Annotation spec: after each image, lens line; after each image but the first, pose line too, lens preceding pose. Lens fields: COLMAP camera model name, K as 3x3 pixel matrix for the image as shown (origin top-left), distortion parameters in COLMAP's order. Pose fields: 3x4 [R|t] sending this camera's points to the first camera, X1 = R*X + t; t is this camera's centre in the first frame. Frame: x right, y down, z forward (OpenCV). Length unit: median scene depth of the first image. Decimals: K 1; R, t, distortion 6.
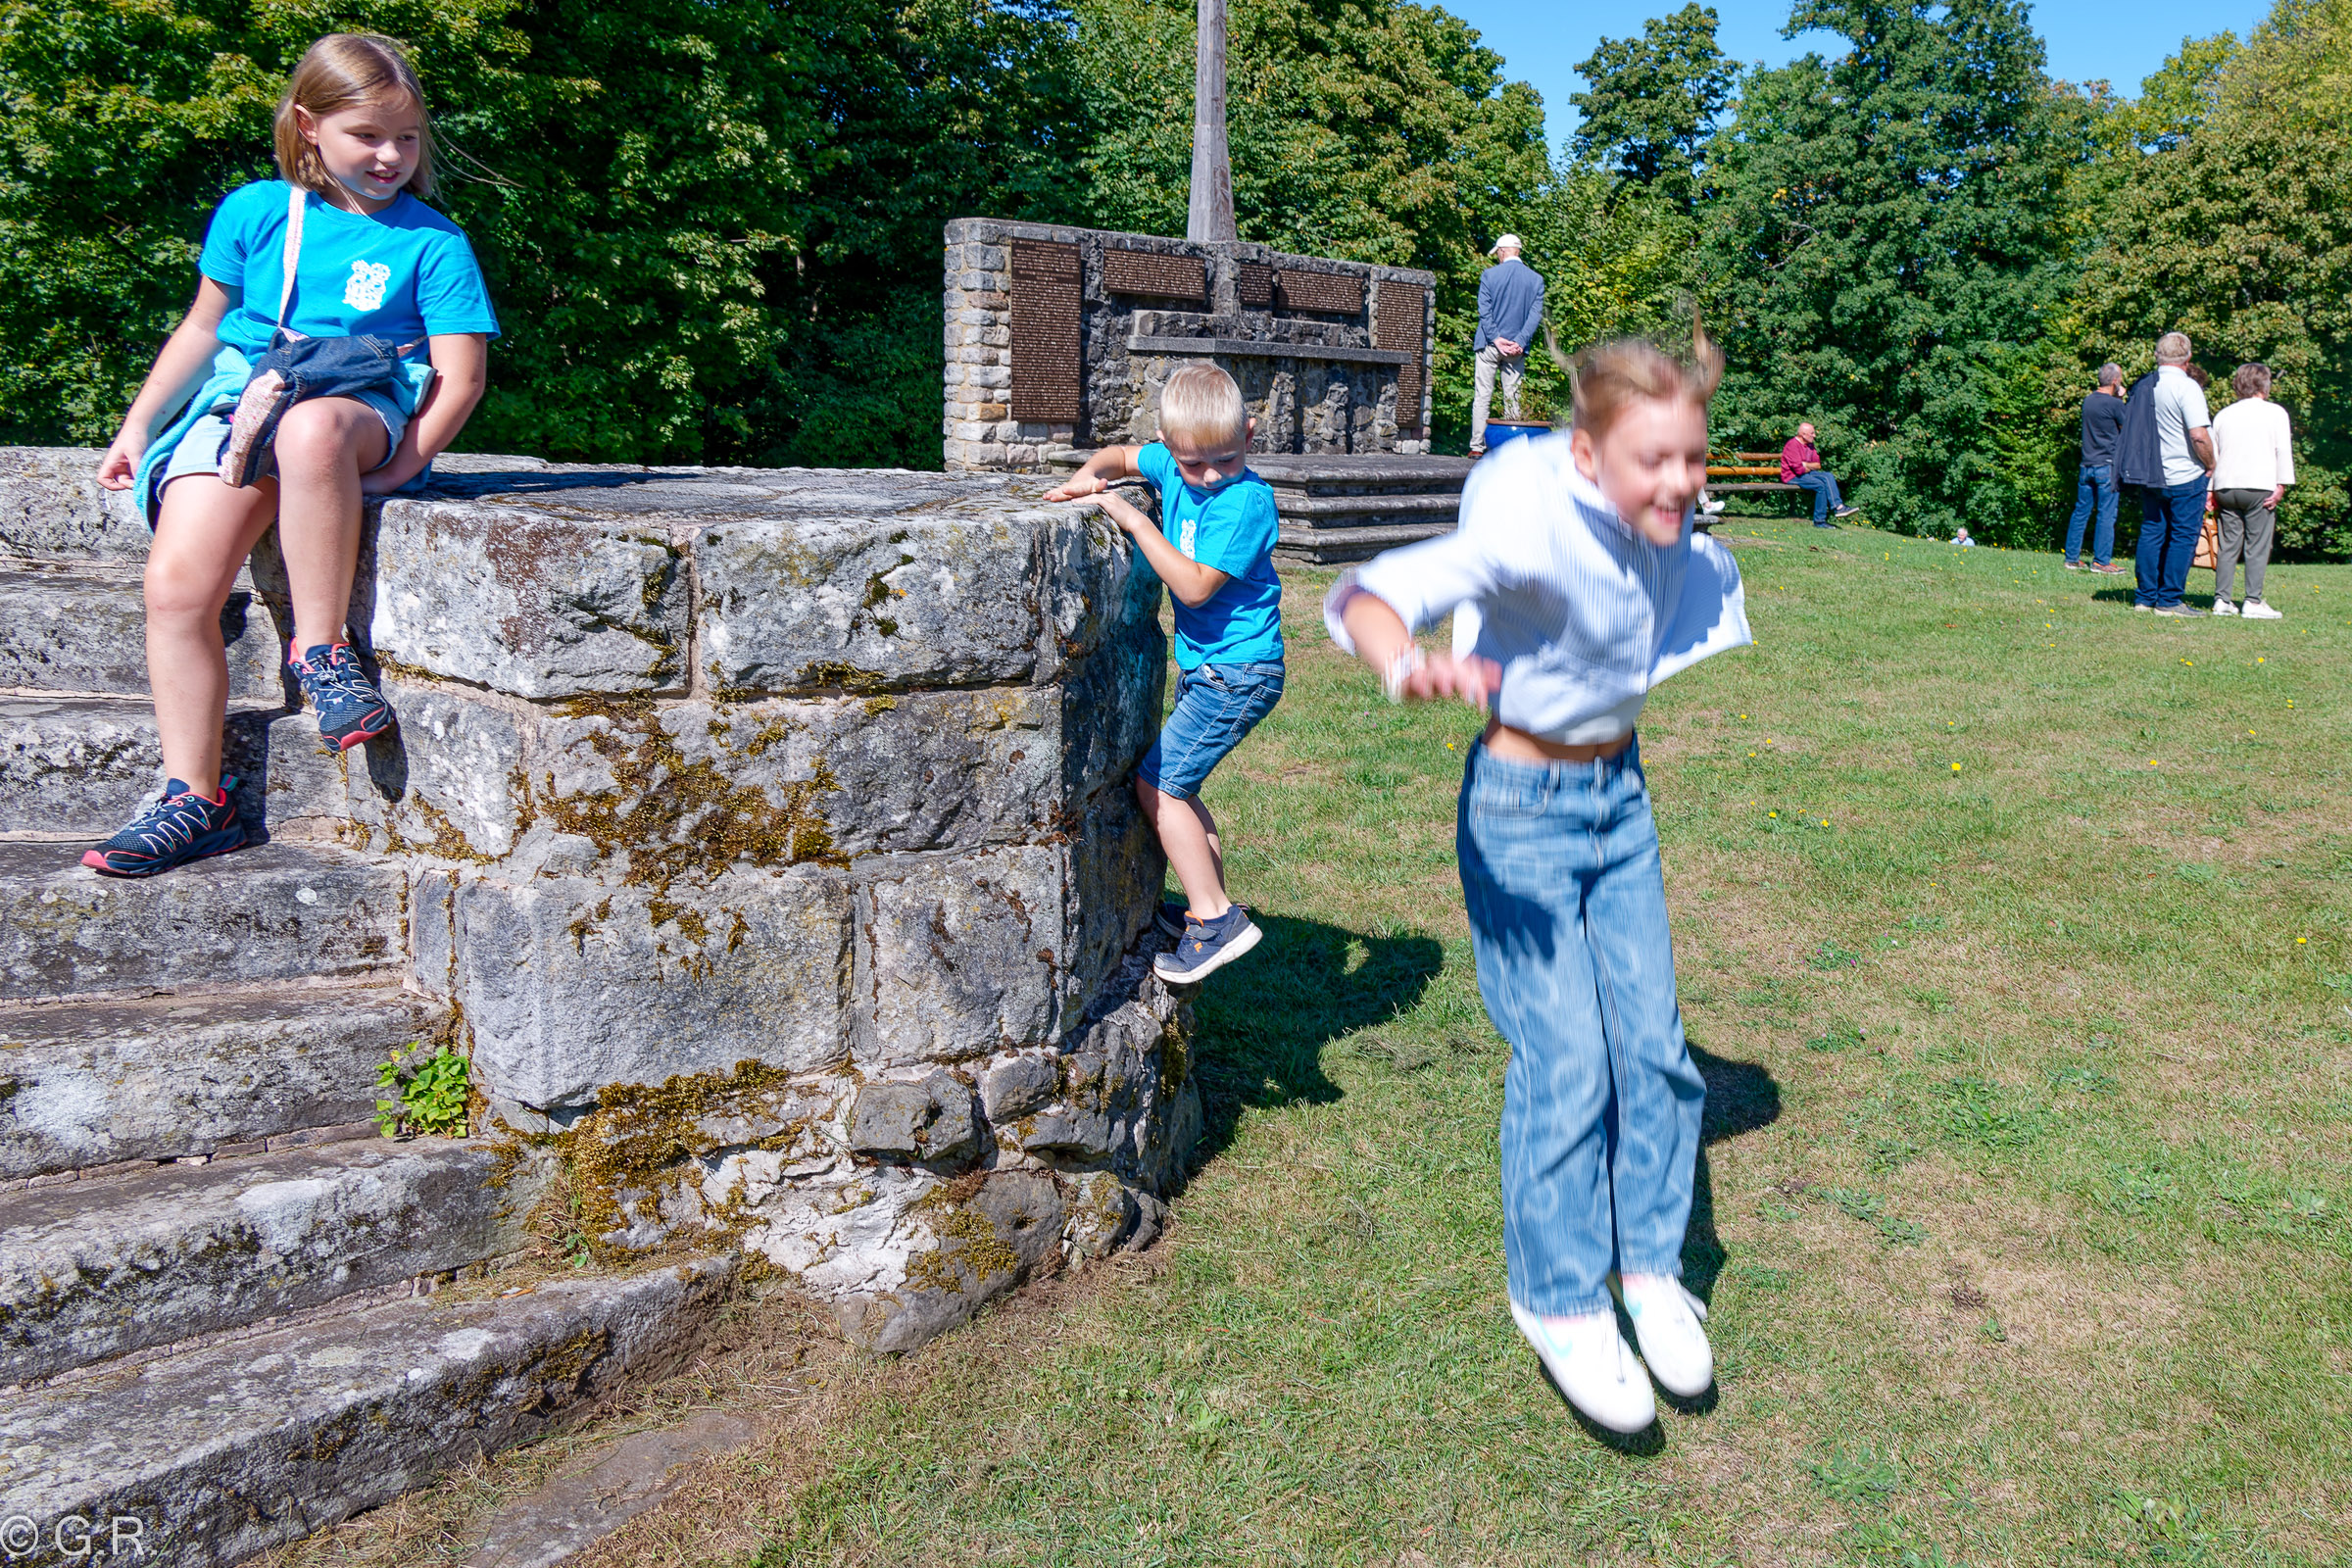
lens RADIAL K [[1691.4, 0, 1175.5], [0, 1691.4, 787.1], [0, 0, 1]] dist [-0.000301, 0.000466]
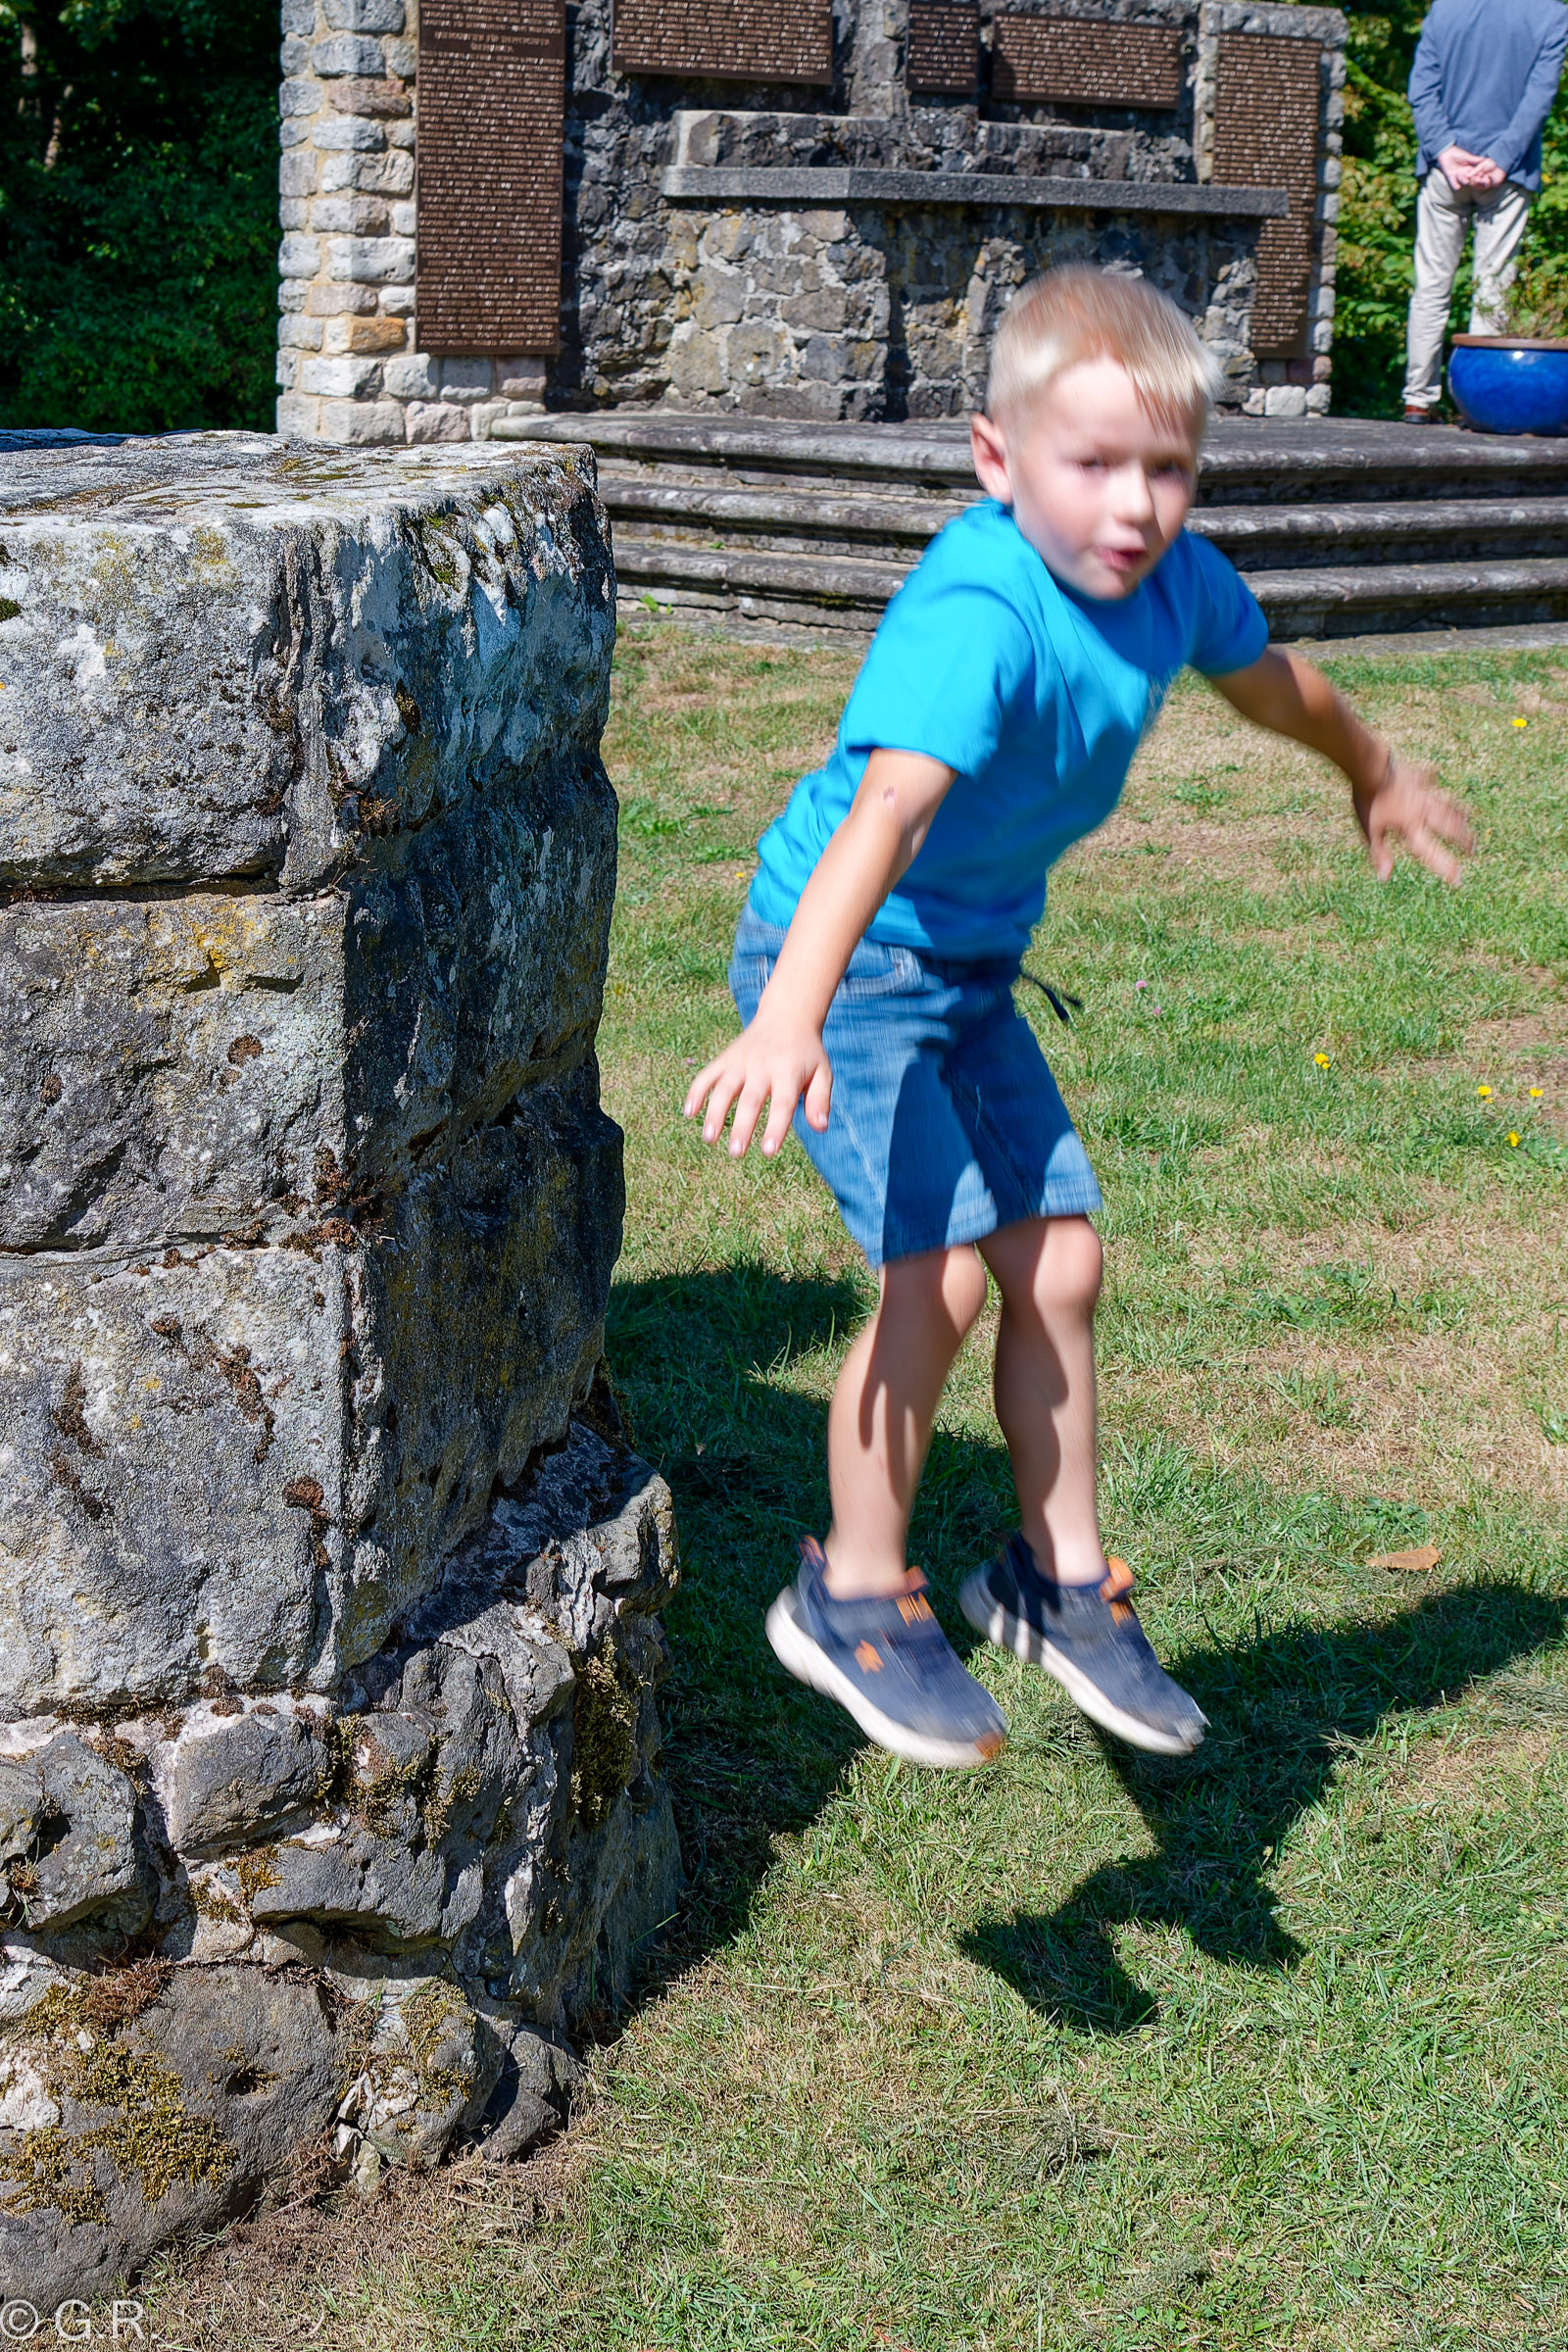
lens RADIAL K [[3008.7, 0, 784.4], [0, 3008.7, 1174.0], [0, 0, 1]] dist [0.000103, 0.000000]
pose [[0.986438, 0.027415, -0.161830, 0.173410], [-0.027603, 0.999618, 0.001088, 0.009929], [0.161798, 0.003394, 0.986818, 0.224836]]
